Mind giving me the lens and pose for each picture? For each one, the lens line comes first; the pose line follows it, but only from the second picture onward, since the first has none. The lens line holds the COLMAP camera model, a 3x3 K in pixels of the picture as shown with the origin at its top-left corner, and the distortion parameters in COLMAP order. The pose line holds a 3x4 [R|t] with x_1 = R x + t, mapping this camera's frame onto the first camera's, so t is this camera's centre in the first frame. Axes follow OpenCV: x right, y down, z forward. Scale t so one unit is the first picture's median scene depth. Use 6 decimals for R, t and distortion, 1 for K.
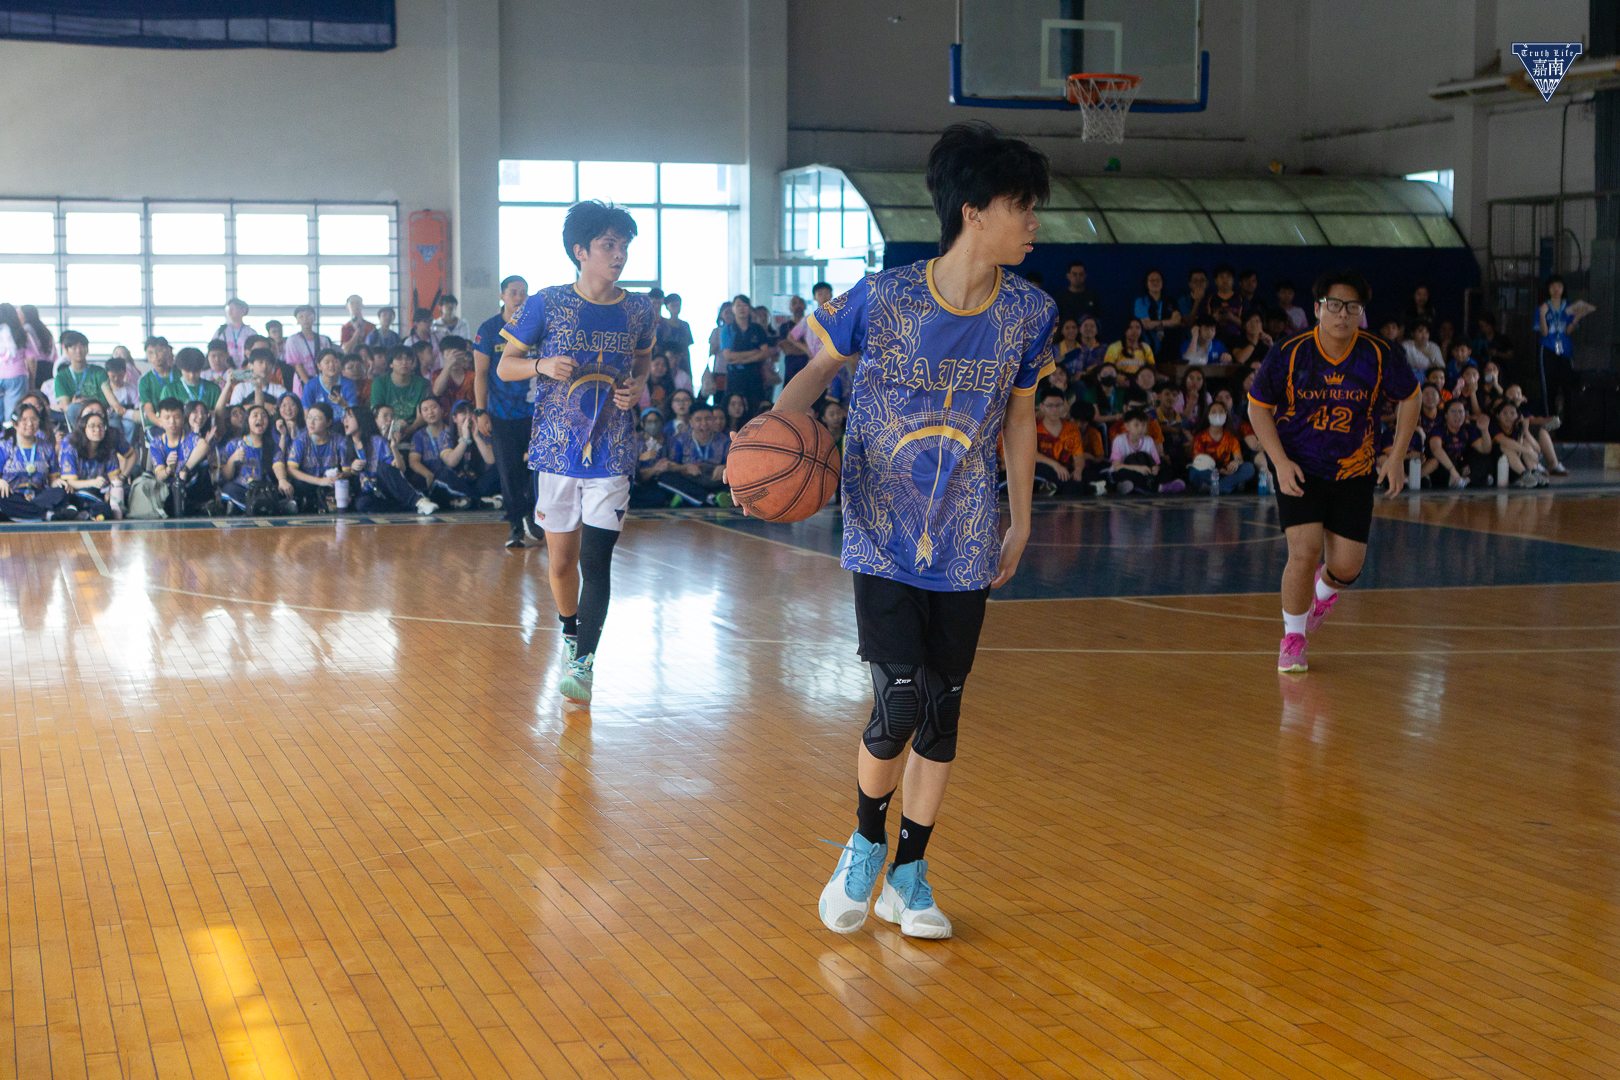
lens RADIAL K [[2680.9, 0, 810.0], [0, 2680.9, 540.0], [0, 0, 1]] dist [-0.037856, -0.114620]
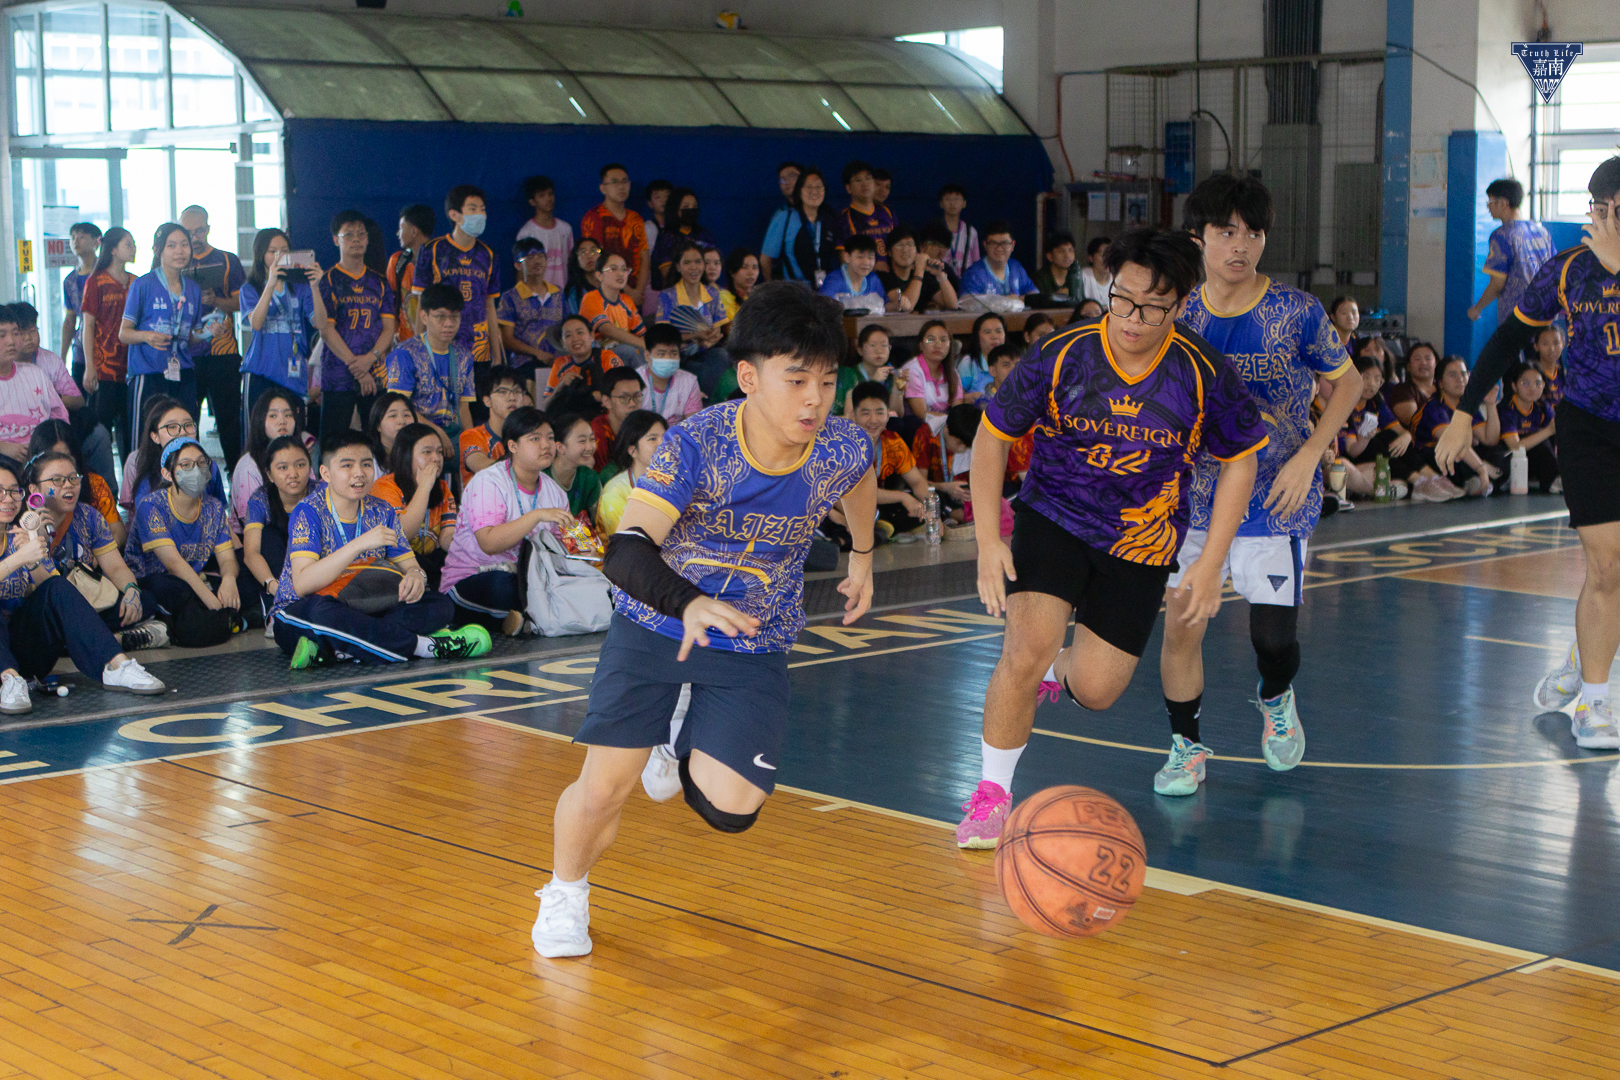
lens RADIAL K [[2680.9, 0, 810.0], [0, 2680.9, 540.0], [0, 0, 1]] dist [-0.037856, -0.114620]
pose [[0.904613, -0.054126, 0.422783, -0.120687], [0.038708, 0.998238, 0.044975, -0.036597], [-0.424472, -0.024320, 0.905114, 0.380198]]
